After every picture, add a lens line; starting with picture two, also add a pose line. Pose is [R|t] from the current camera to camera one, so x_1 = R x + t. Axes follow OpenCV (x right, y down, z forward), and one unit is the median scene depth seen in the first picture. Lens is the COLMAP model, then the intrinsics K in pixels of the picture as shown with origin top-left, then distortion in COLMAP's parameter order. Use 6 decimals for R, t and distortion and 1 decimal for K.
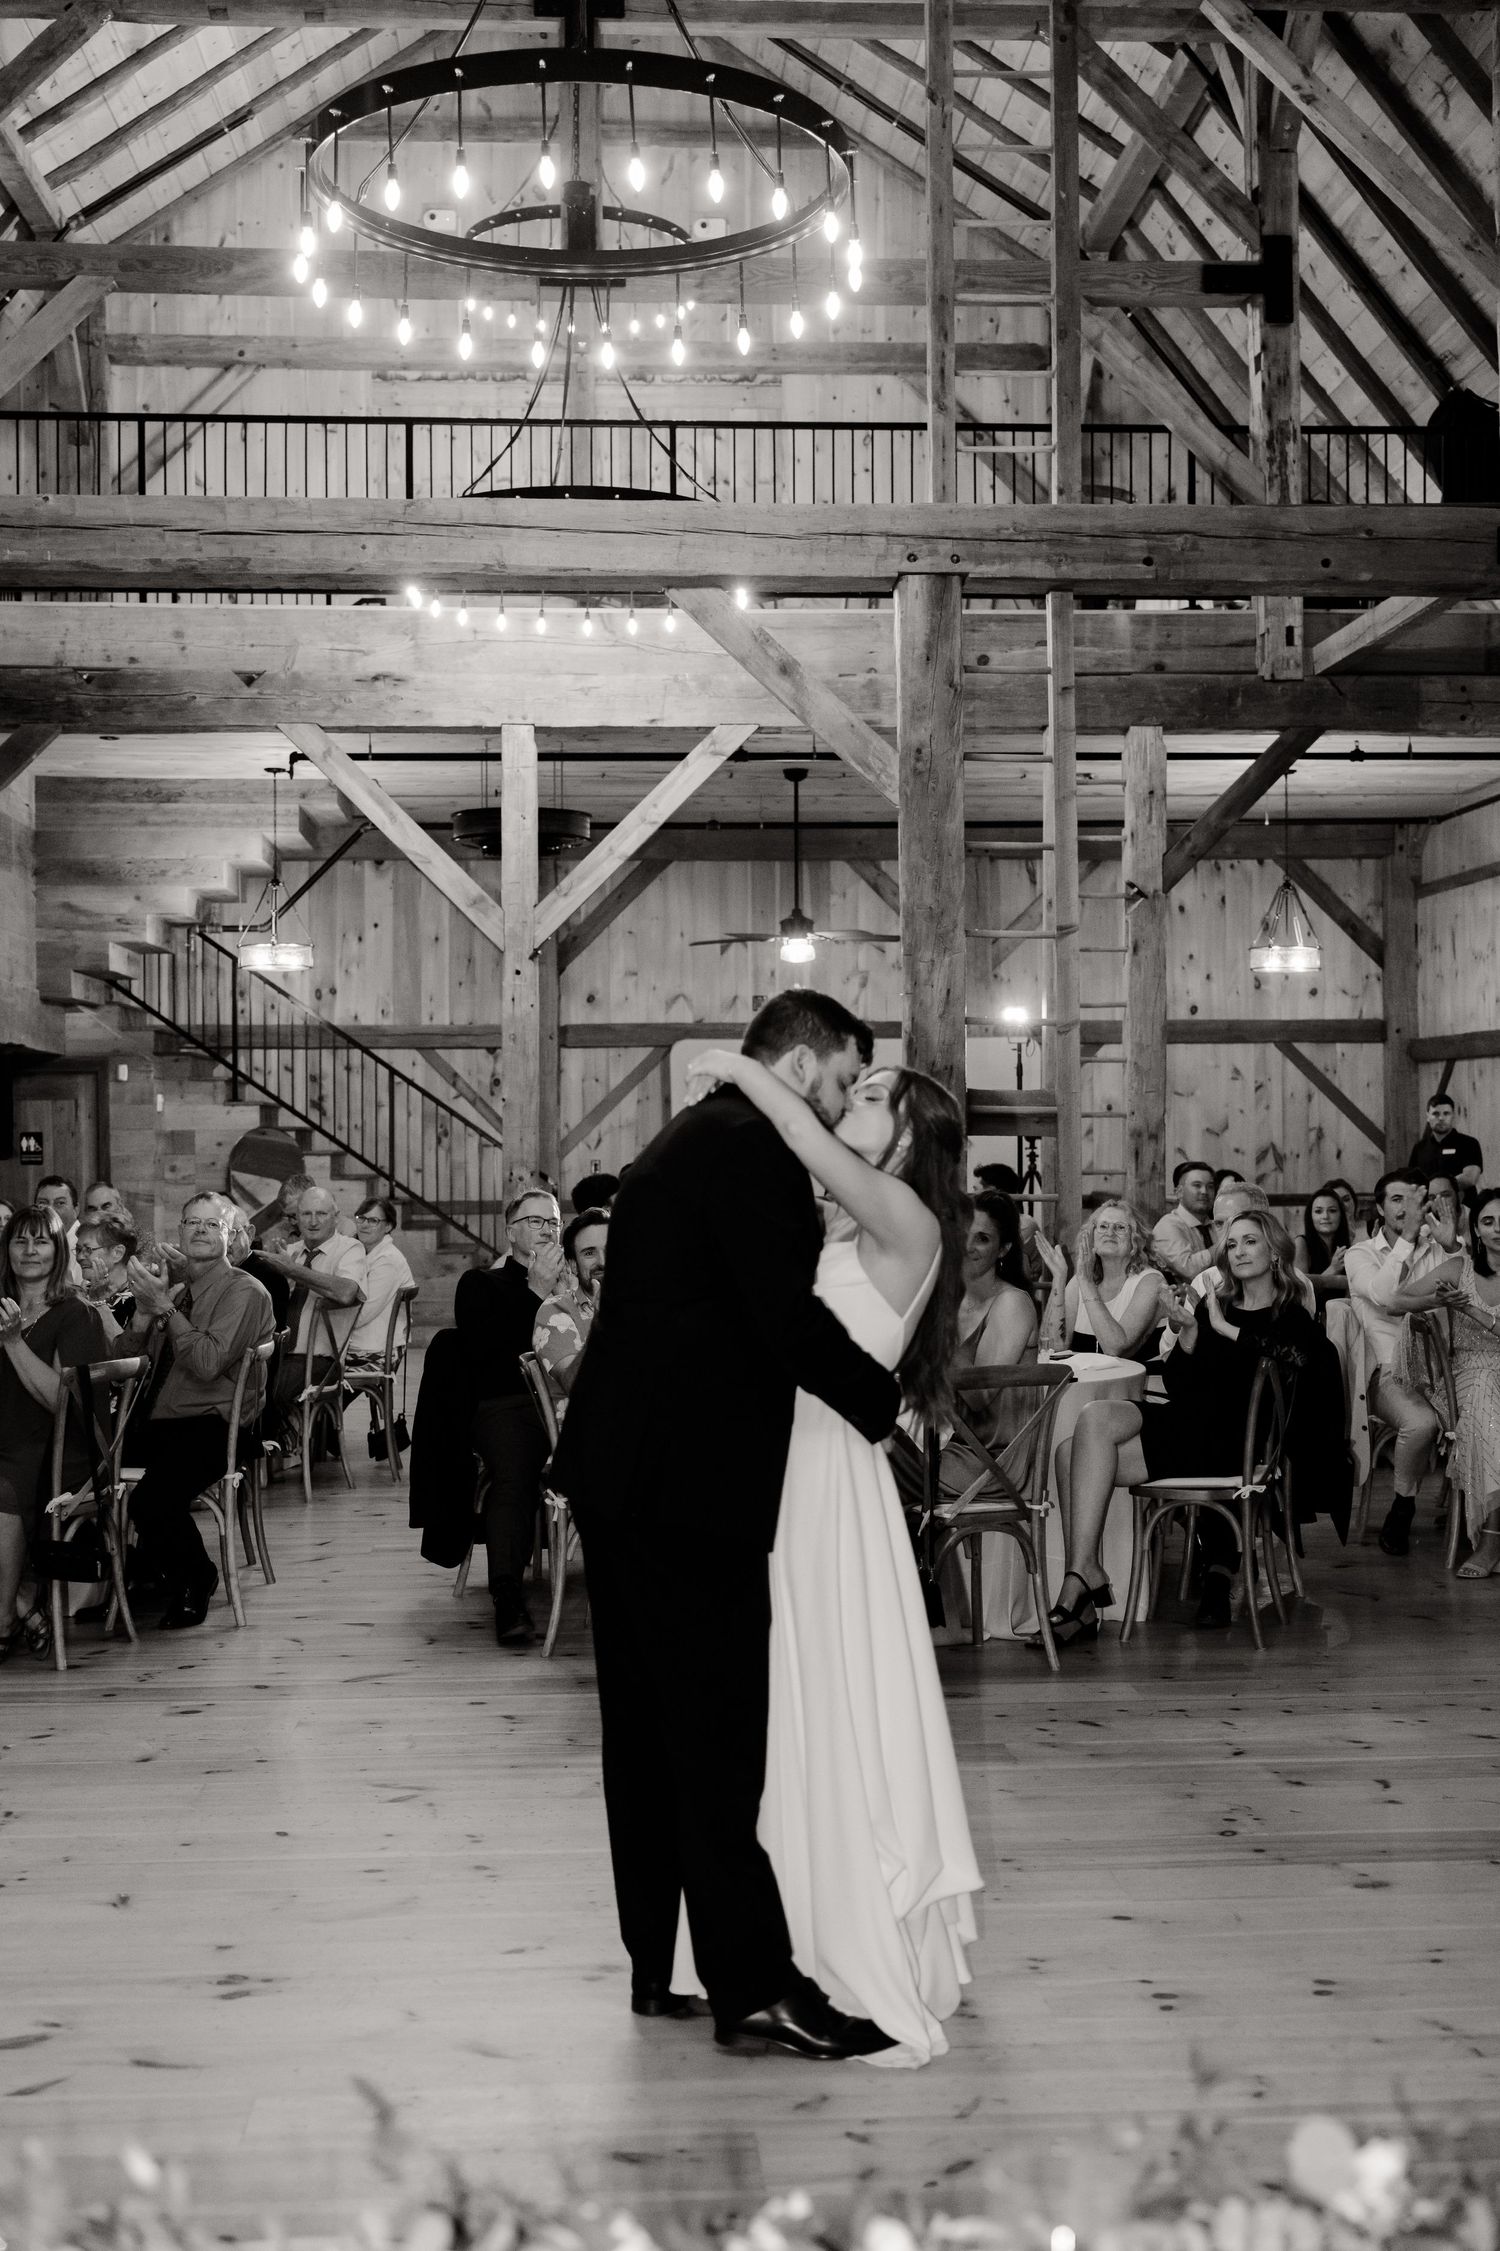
lens RADIAL K [[2702.5, 0, 746.6], [0, 2702.5, 1135.4], [0, 0, 1]] dist [0.010549, 0.012476]
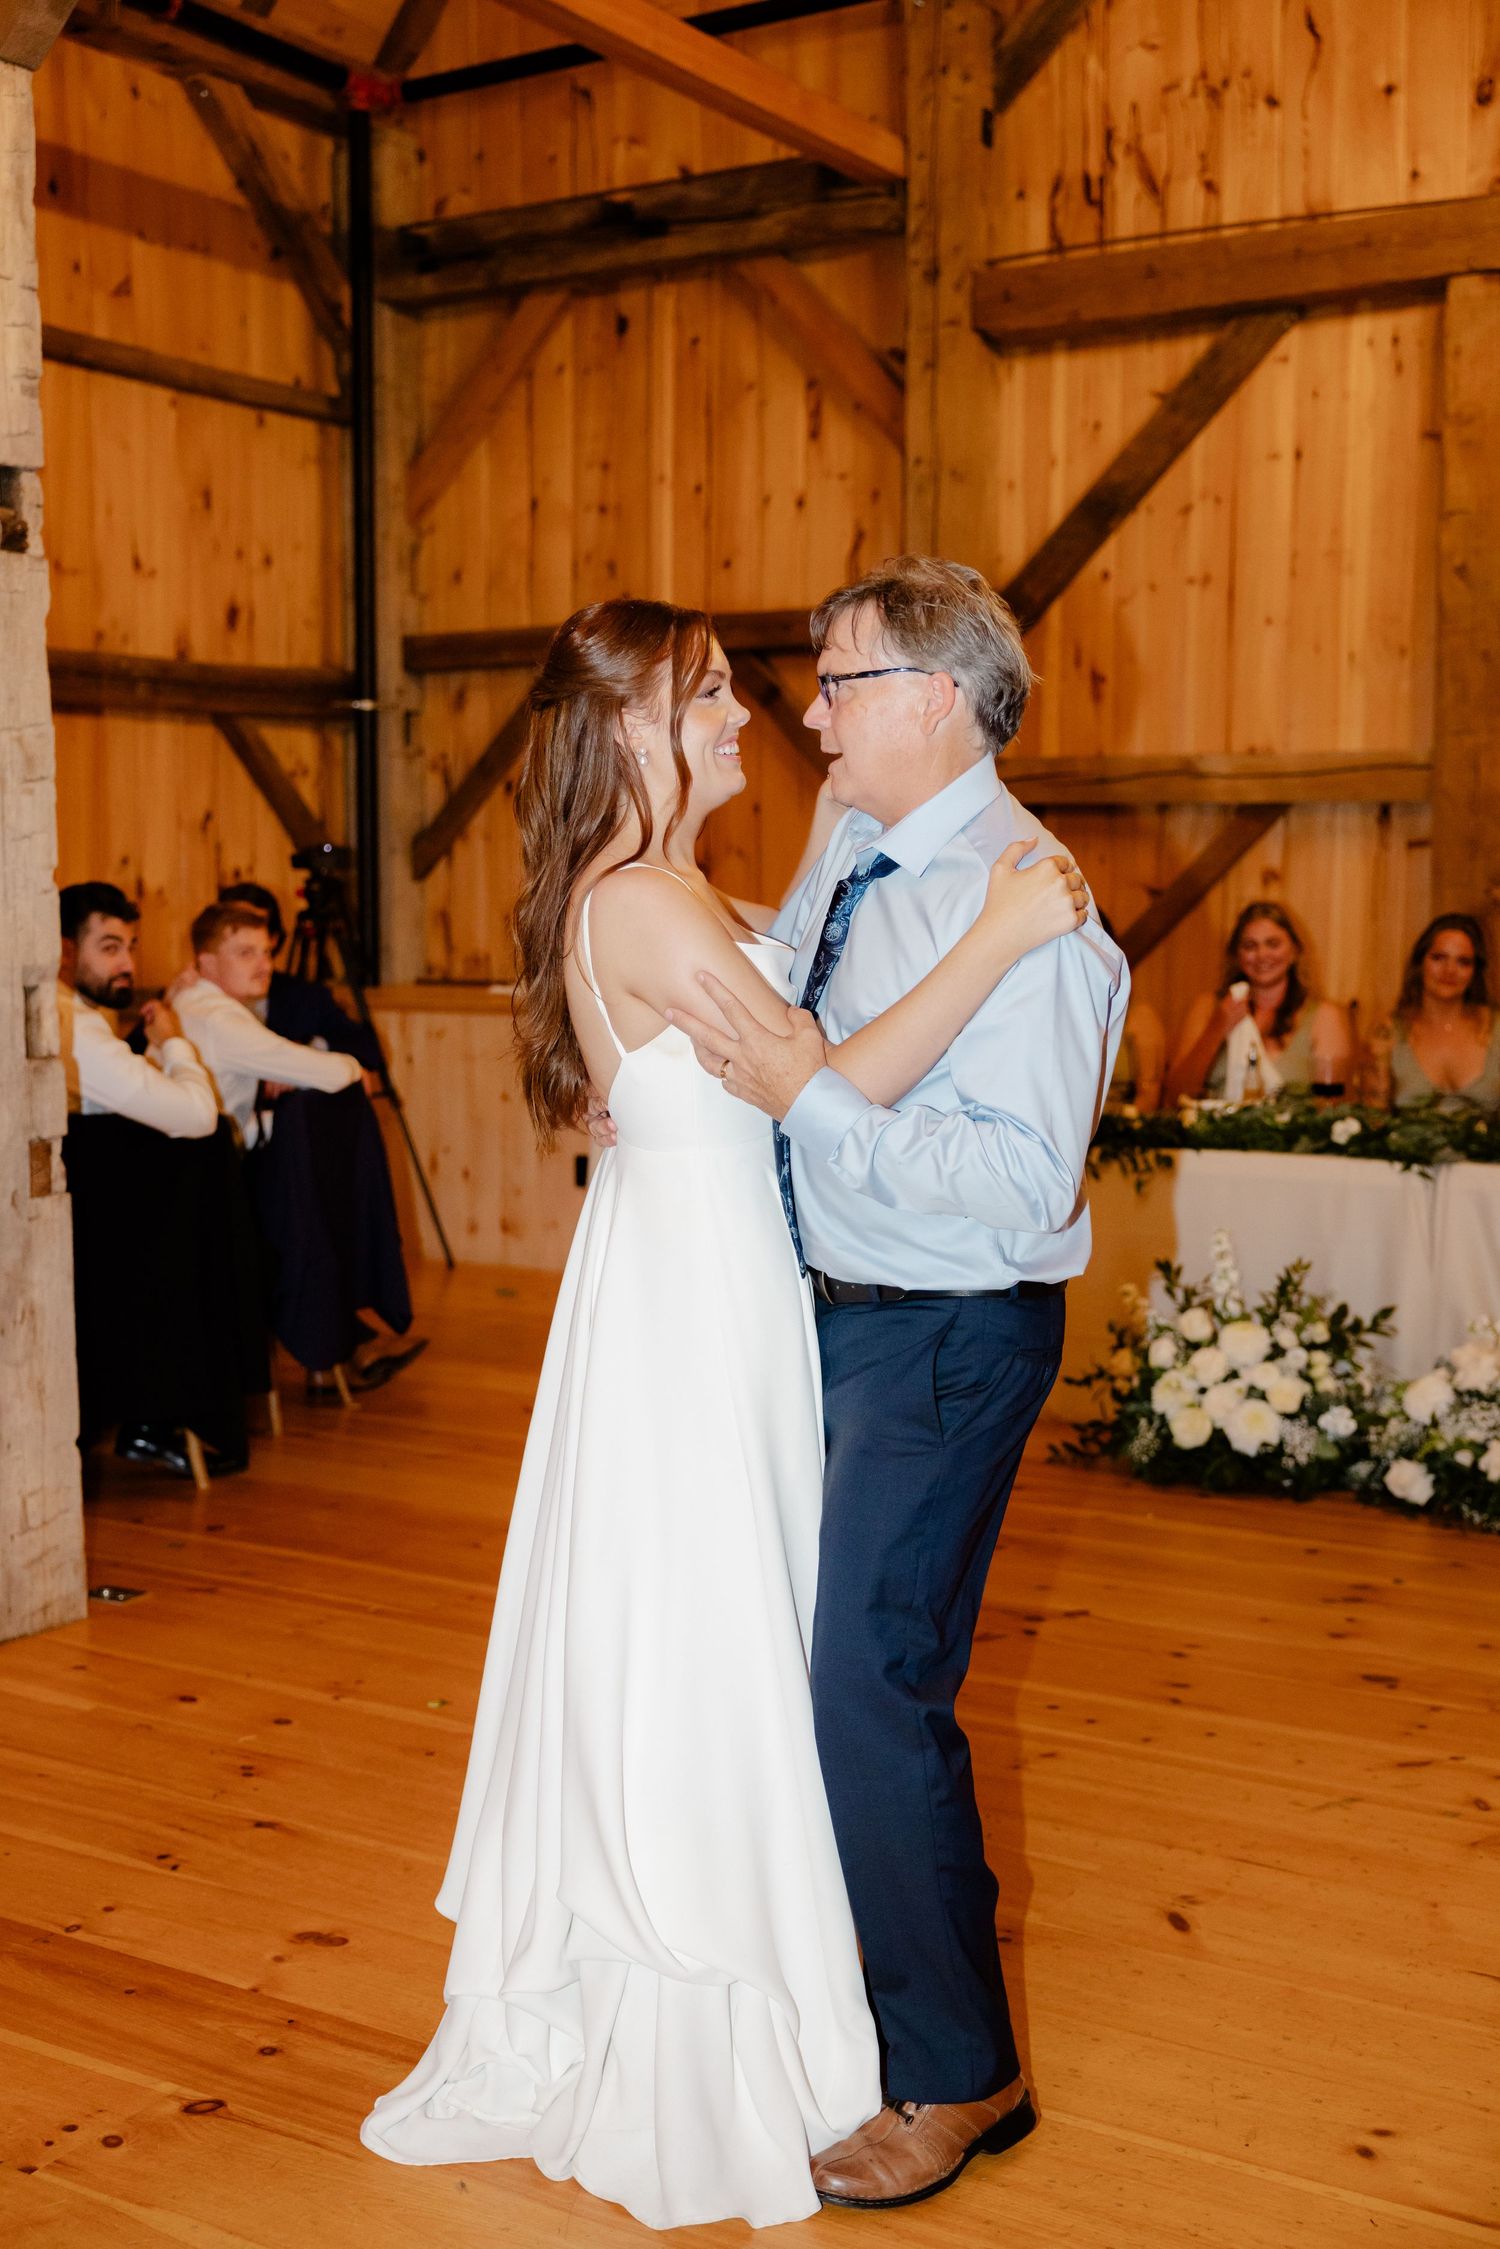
lens RADIAL K [[2509.8, 0, 732.0], [0, 2509.8, 1130.5], [0, 0, 1]] dist [-0.002604, 0.015734]
pose [[-0.821120, -0.044739, 0.568999, -0.071330], [0.006295, 0.996153, 0.087408, 0.011868], [-0.570720, 0.075354, -0.817680, 0.547586]]
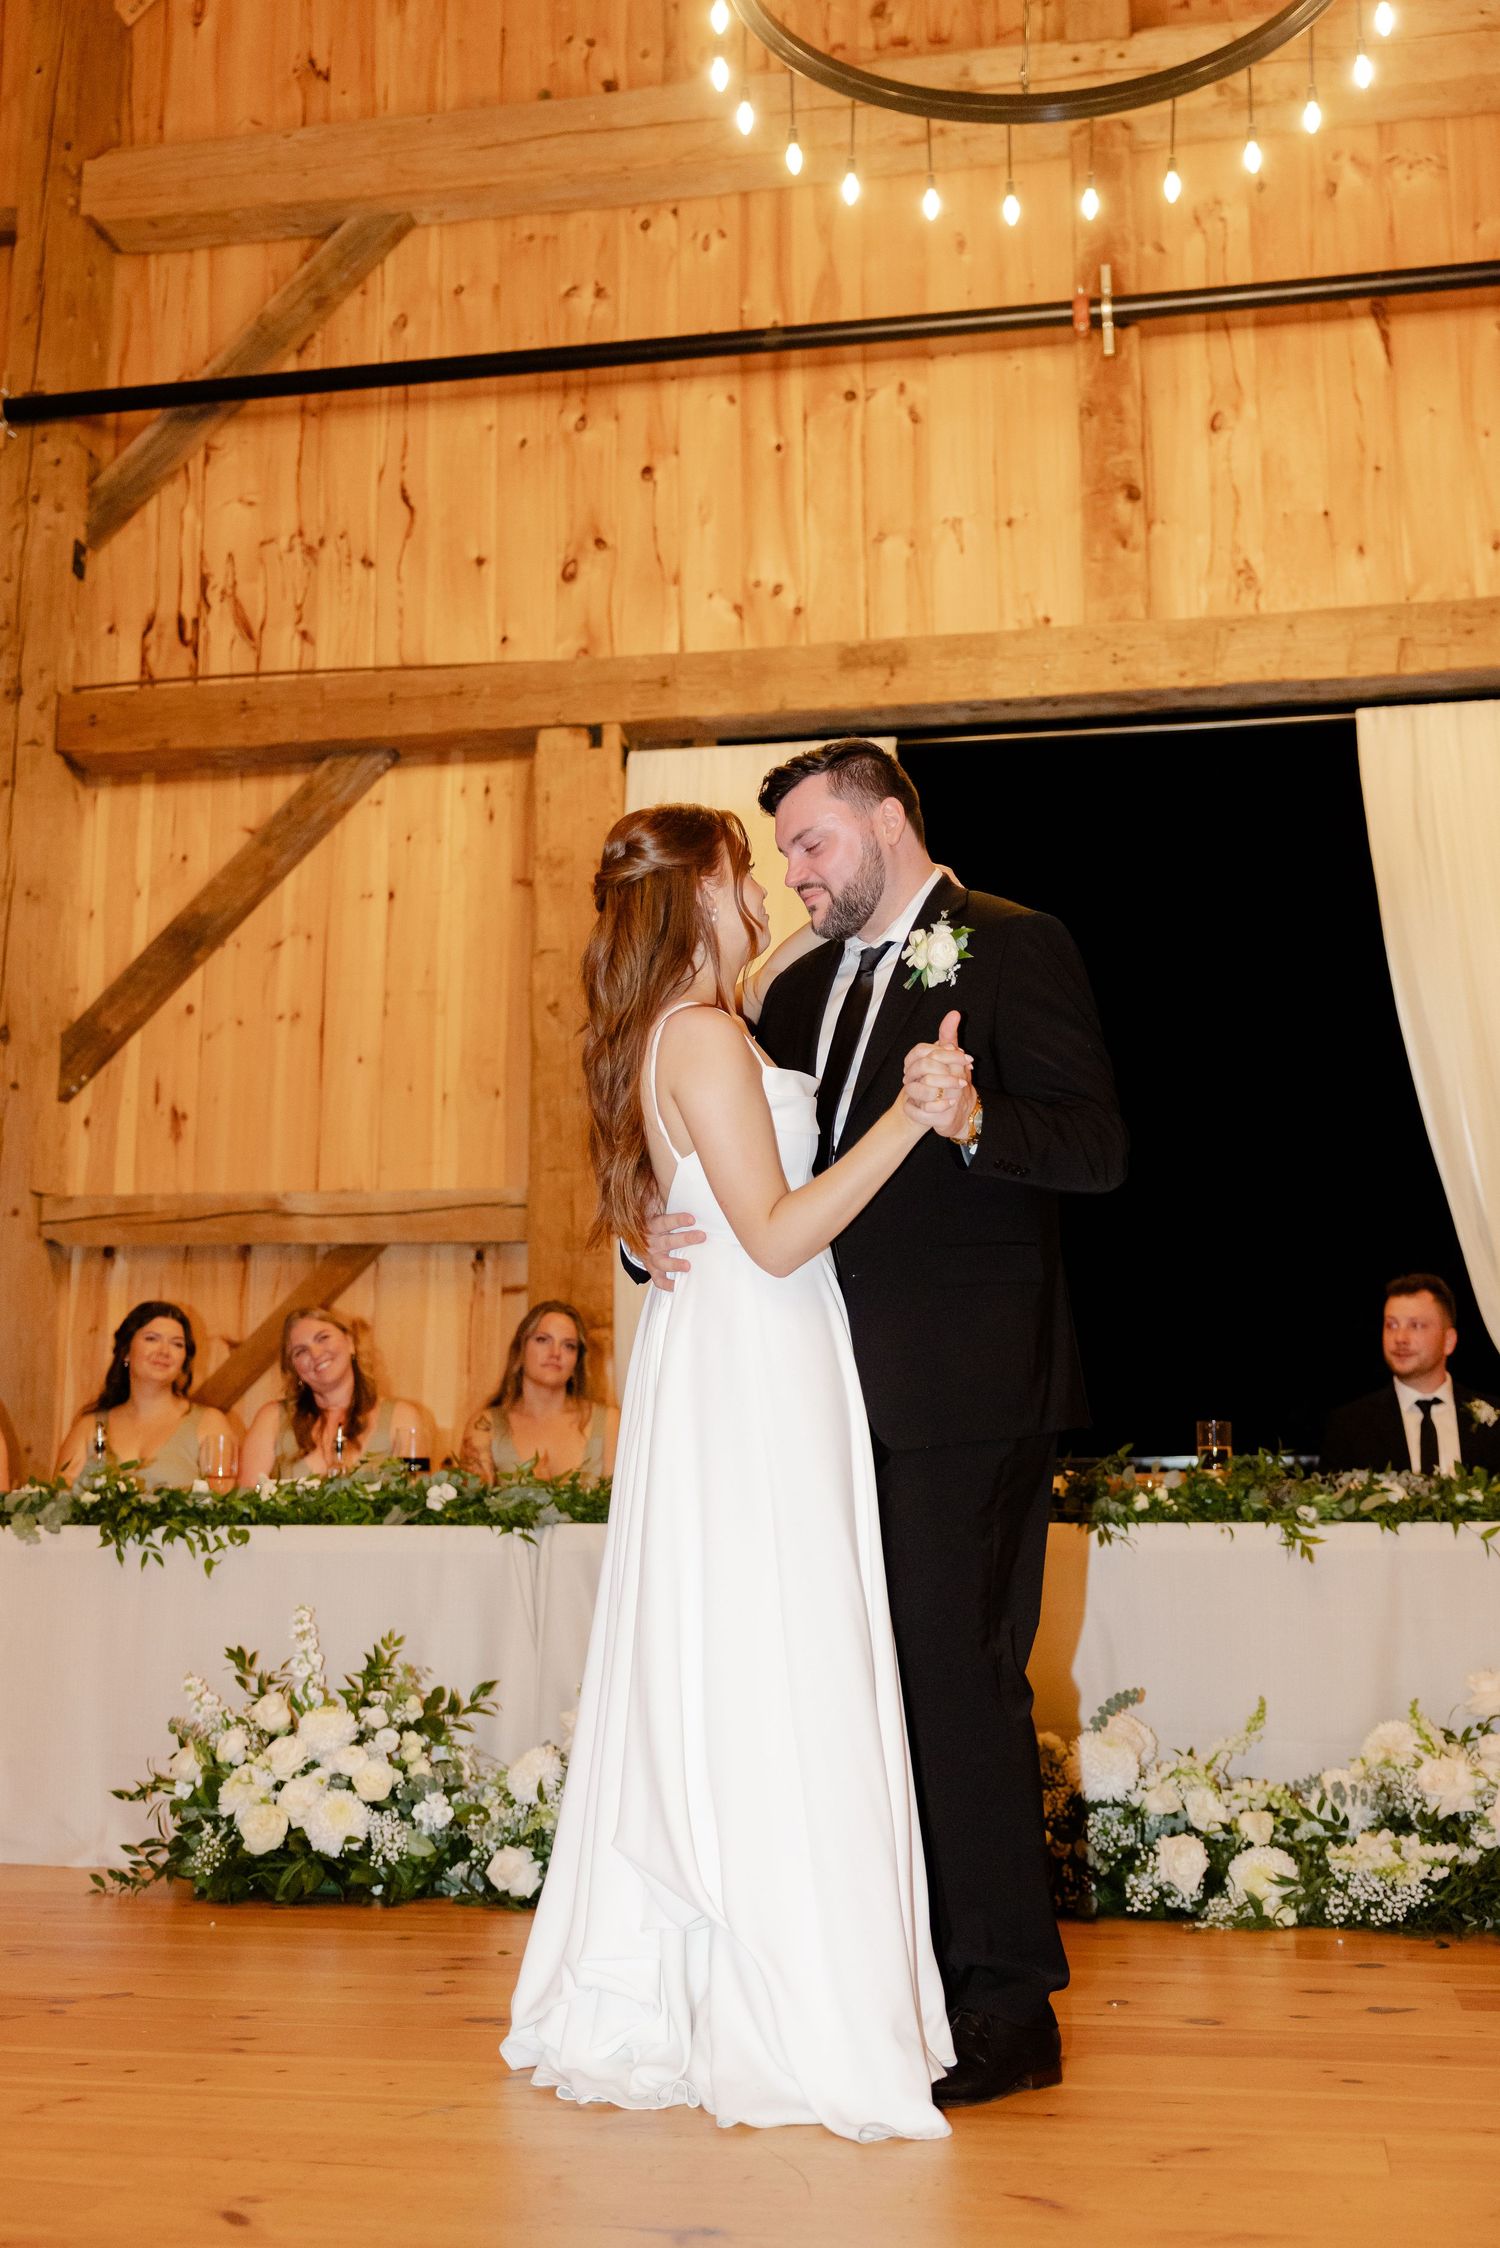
lens RADIAL K [[2623.4, 0, 727.8], [0, 2623.4, 1055.3], [0, 0, 1]] dist [-0.002357, 0.013488]
pose [[-0.966485, 0.055815, 0.250582, -0.060620], [0.006945, 0.981406, -0.191816, 0.062038], [-0.256629, -0.183647, -0.948902, 0.520436]]
